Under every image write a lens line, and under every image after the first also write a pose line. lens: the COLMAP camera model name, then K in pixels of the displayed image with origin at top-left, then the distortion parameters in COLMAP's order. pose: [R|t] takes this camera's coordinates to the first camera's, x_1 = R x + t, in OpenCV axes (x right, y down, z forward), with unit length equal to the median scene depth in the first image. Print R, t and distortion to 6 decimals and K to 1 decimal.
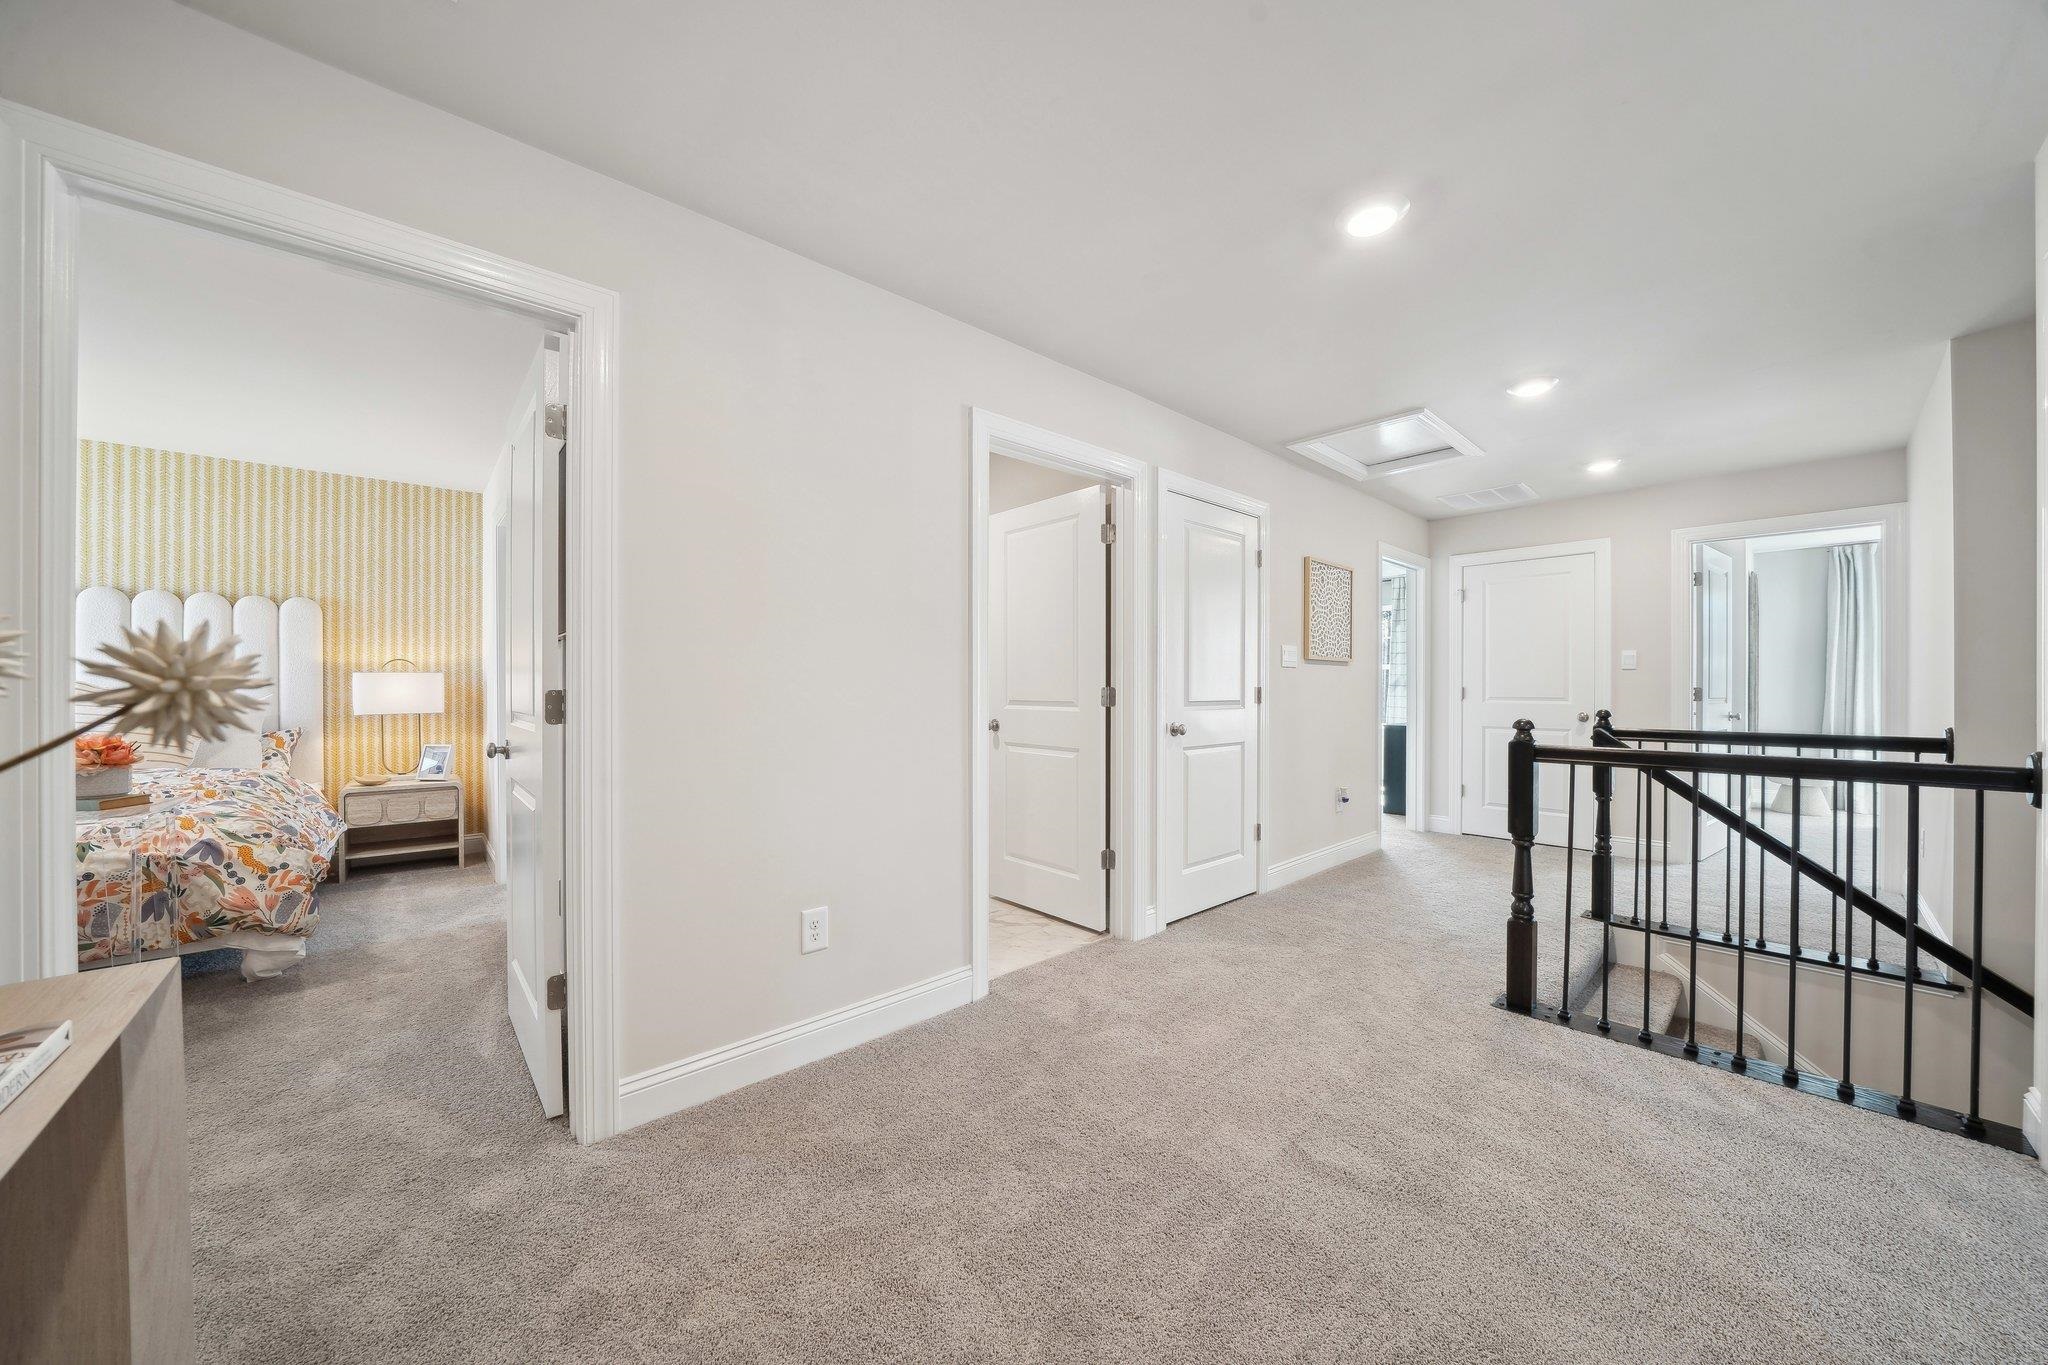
lens RADIAL K [[721.0, 0, 1029.3], [0, 721.0, 687.2], [0, 0, 1]] dist [-0.016595, 0.000031]
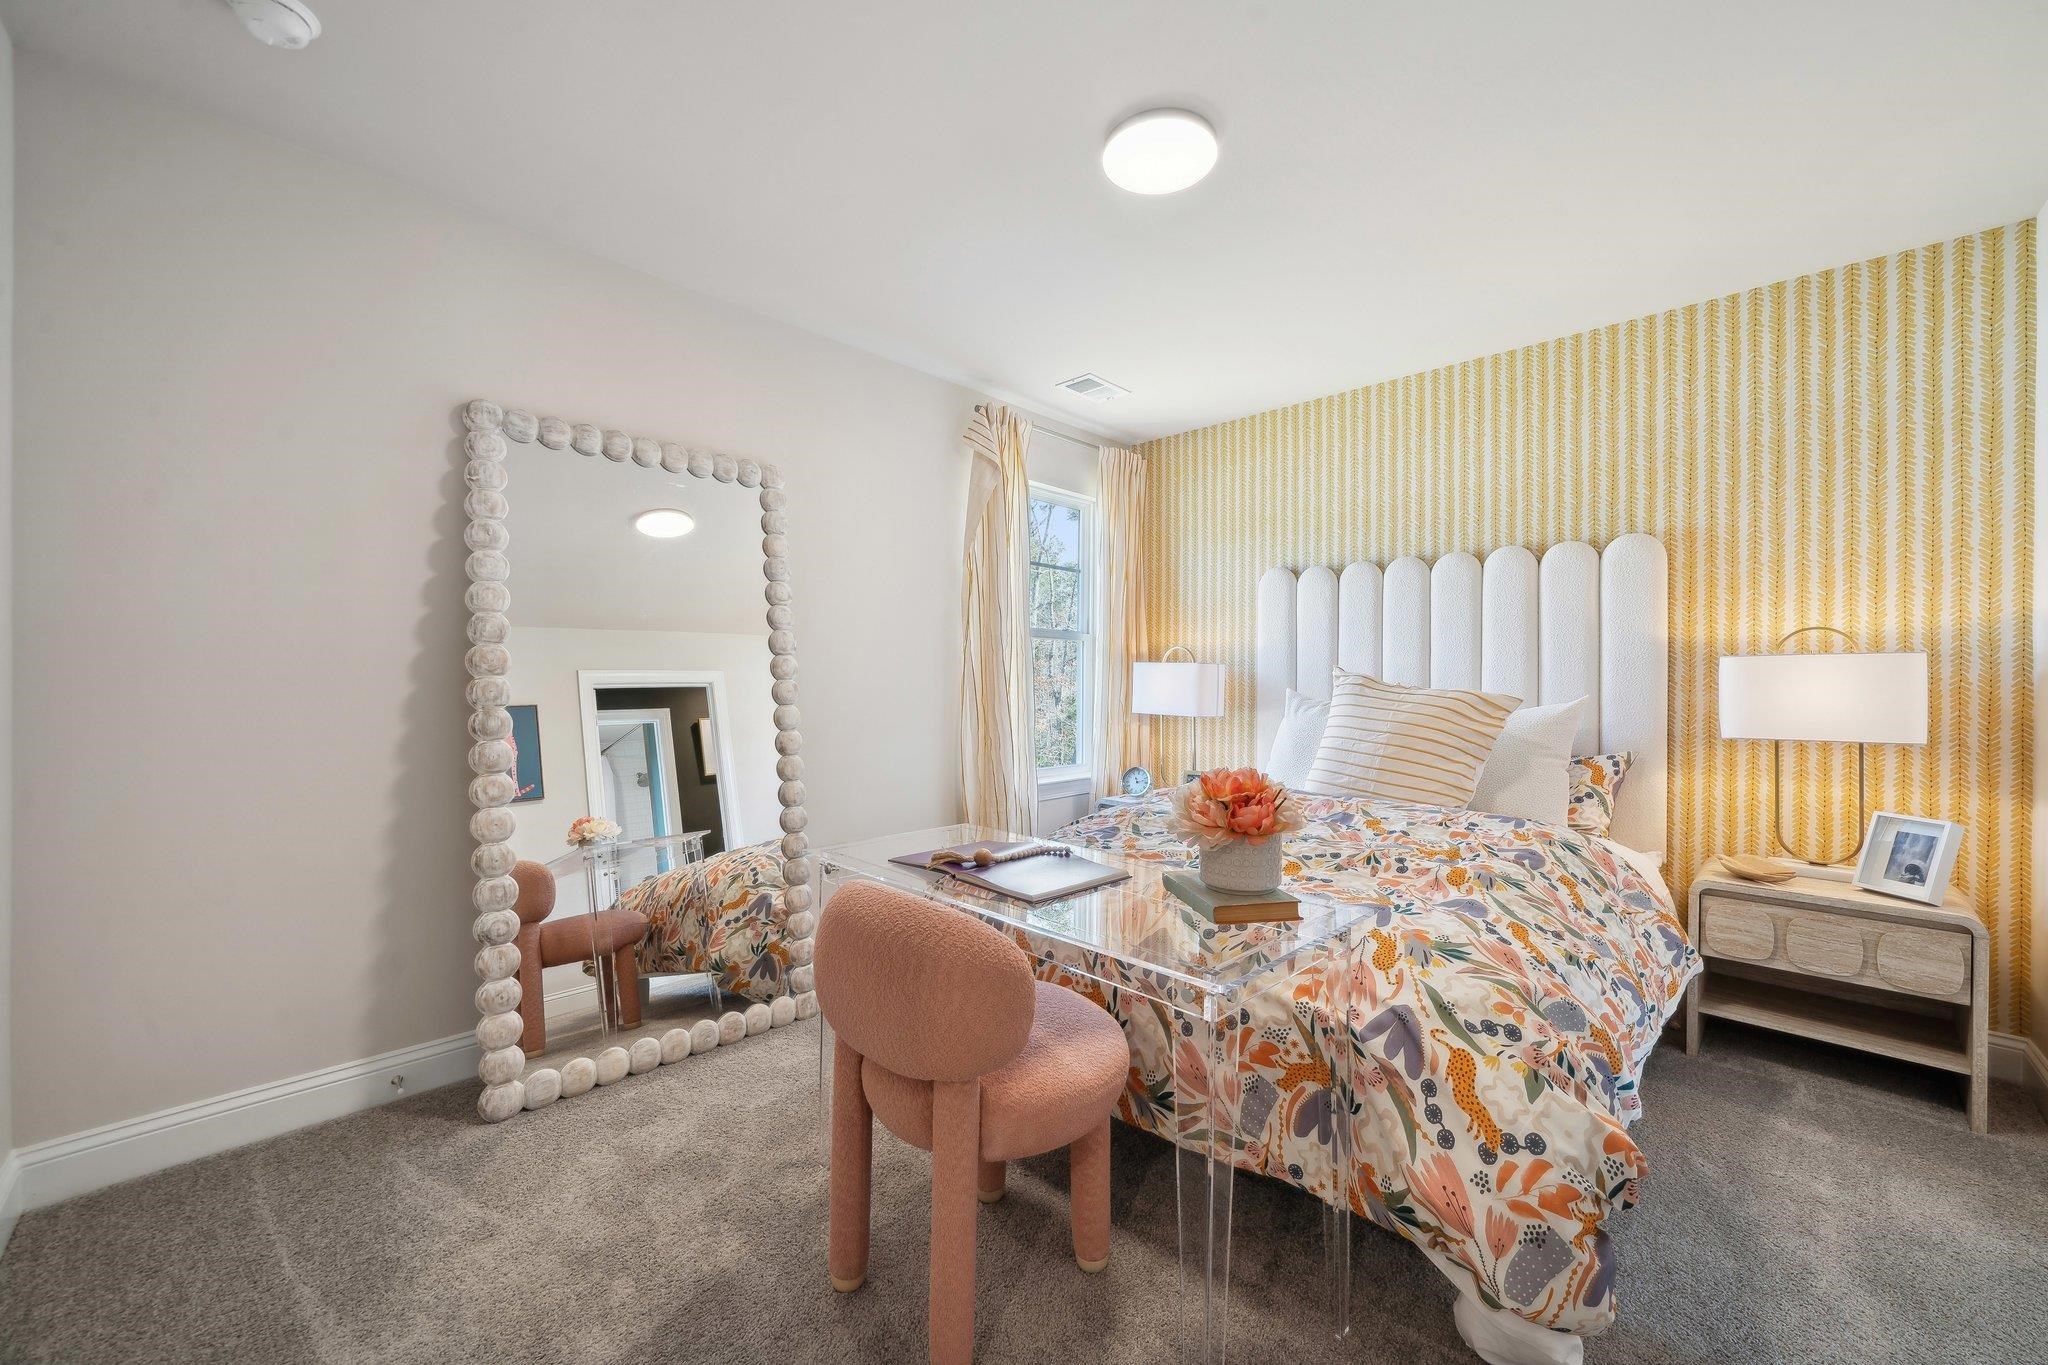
lens RADIAL K [[759.2, 0, 1027.9], [0, 759.2, 682.6], [0, 0, 1]] dist [-0.011245, 0.001632]
pose [[0.066637, 0.004301, -0.997768, -0.431111], [-0.005963, 0.999975, 0.003912, -0.000581], [0.997759, 0.005689, 0.066661, 0.452202]]
